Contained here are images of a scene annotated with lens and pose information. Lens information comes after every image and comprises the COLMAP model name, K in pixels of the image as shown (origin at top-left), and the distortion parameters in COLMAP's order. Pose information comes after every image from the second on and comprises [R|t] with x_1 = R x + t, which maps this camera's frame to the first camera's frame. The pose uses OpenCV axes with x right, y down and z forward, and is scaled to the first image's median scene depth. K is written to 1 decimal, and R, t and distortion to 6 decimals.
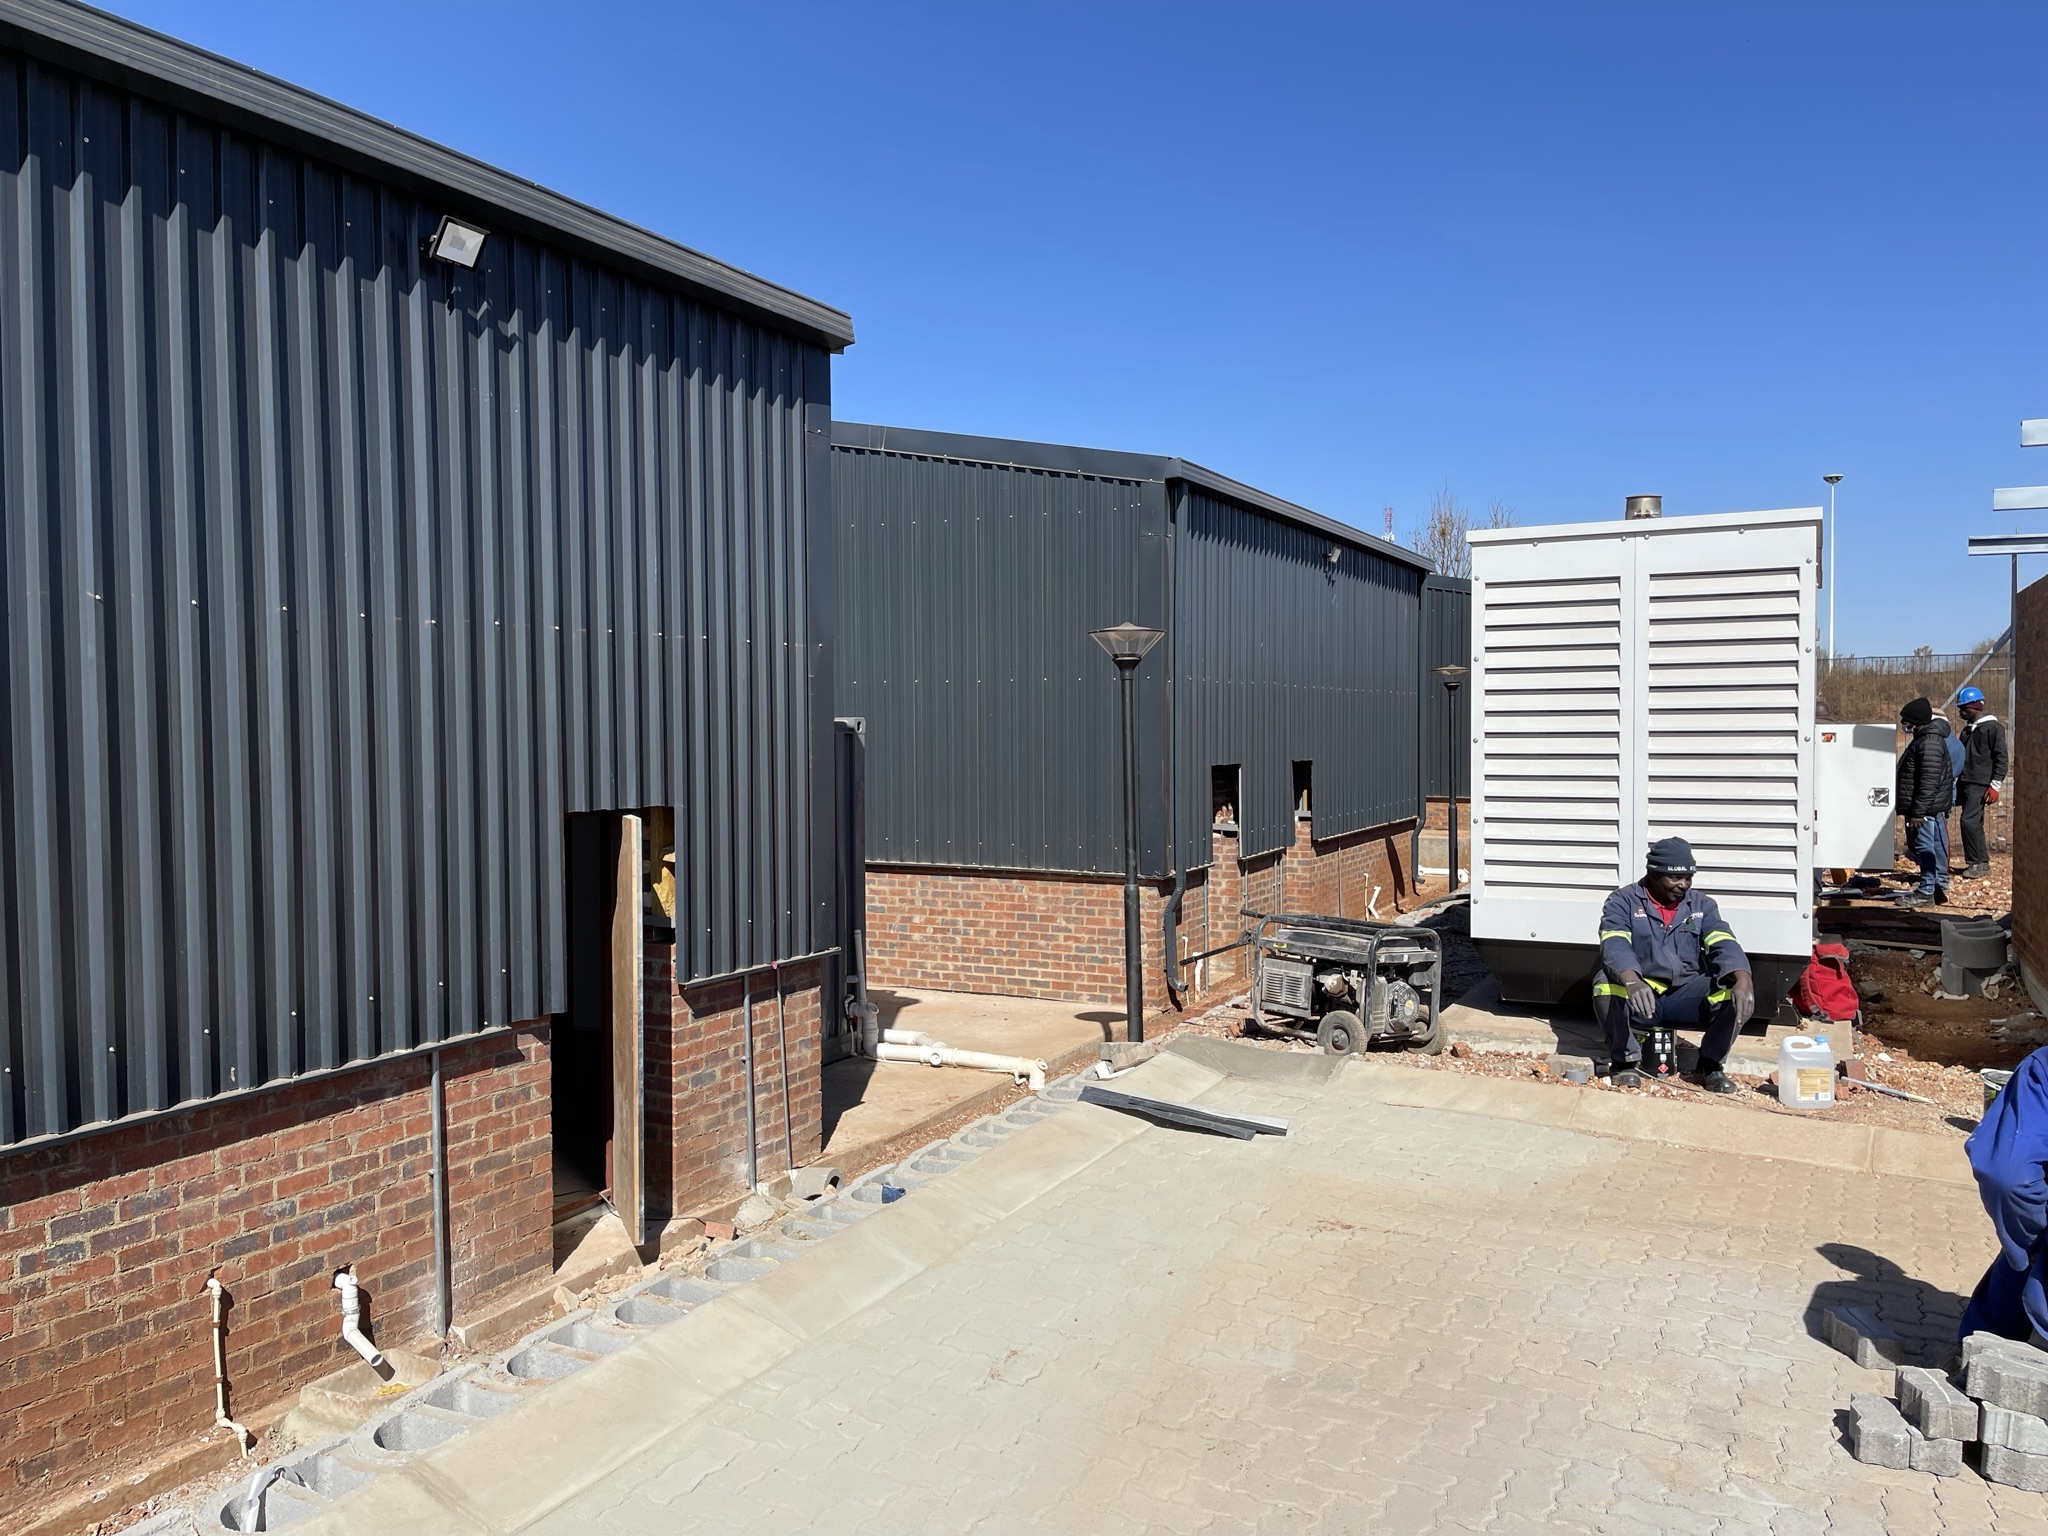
lens RADIAL K [[1534.4, 0, 1027.1], [0, 1534.4, 767.4], [0, 0, 1]] dist [0.075042, -0.096659]
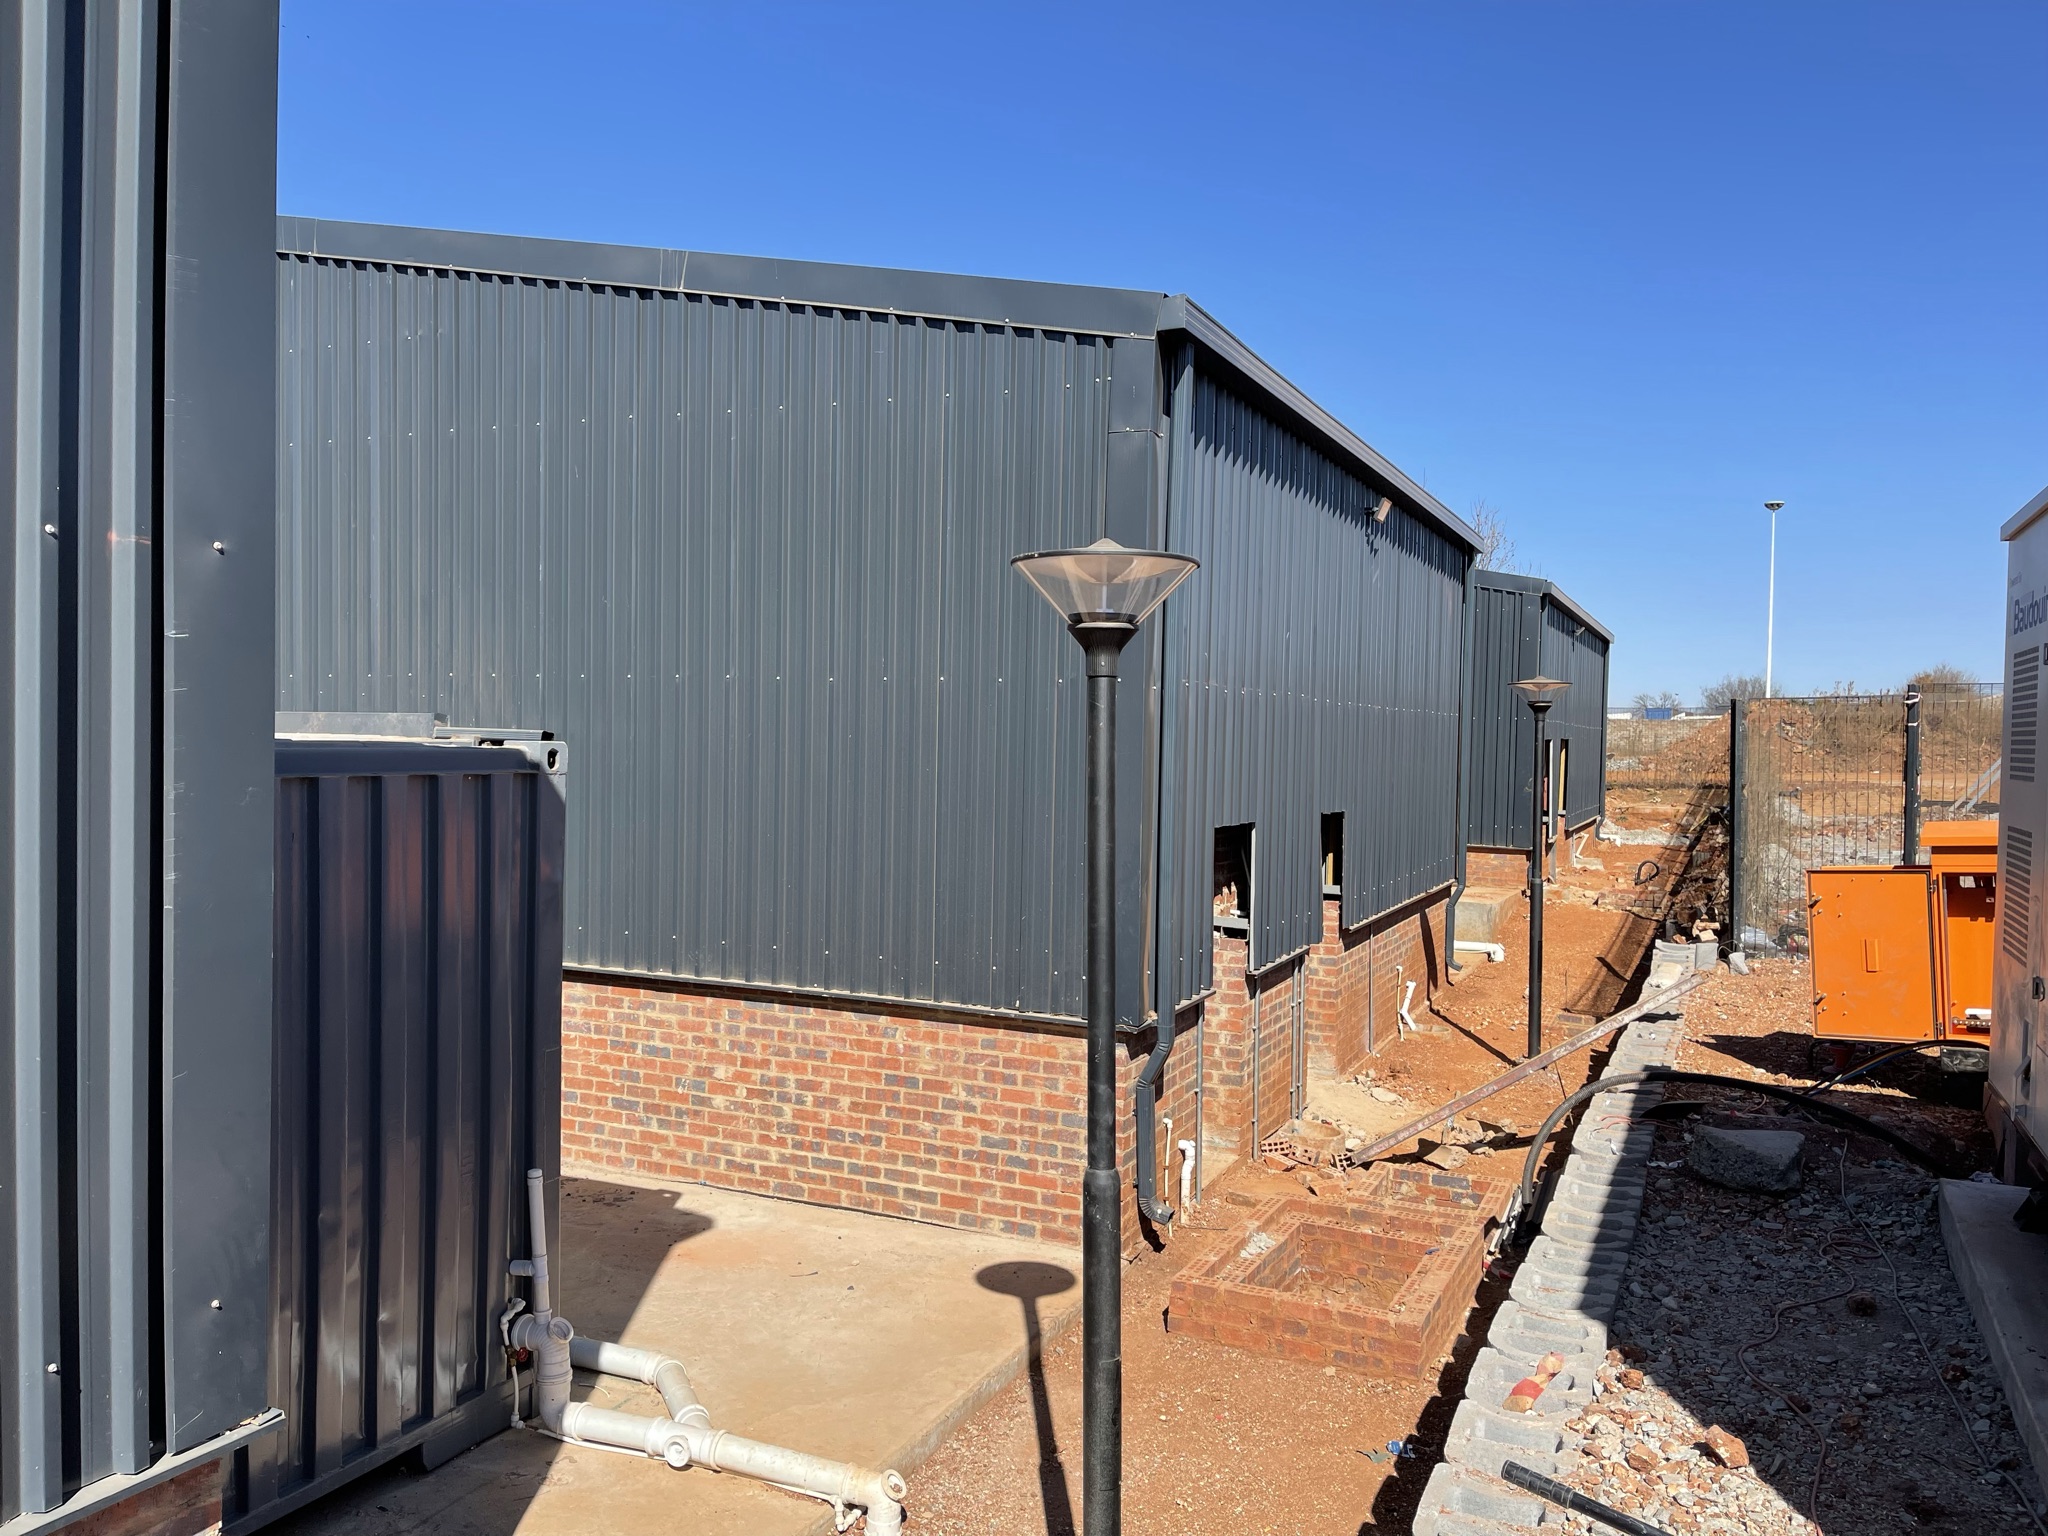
lens RADIAL K [[1534.4, 0, 1031.6], [0, 1534.4, 763.1], [0, 0, 1]] dist [0.075042, -0.096659]
pose [[0.998567, 0.023848, 0.047910, 0.018322], [-0.023473, 0.999689, -0.008380, -0.020566], [-0.048095, 0.007244, 0.998816, 0.402314]]
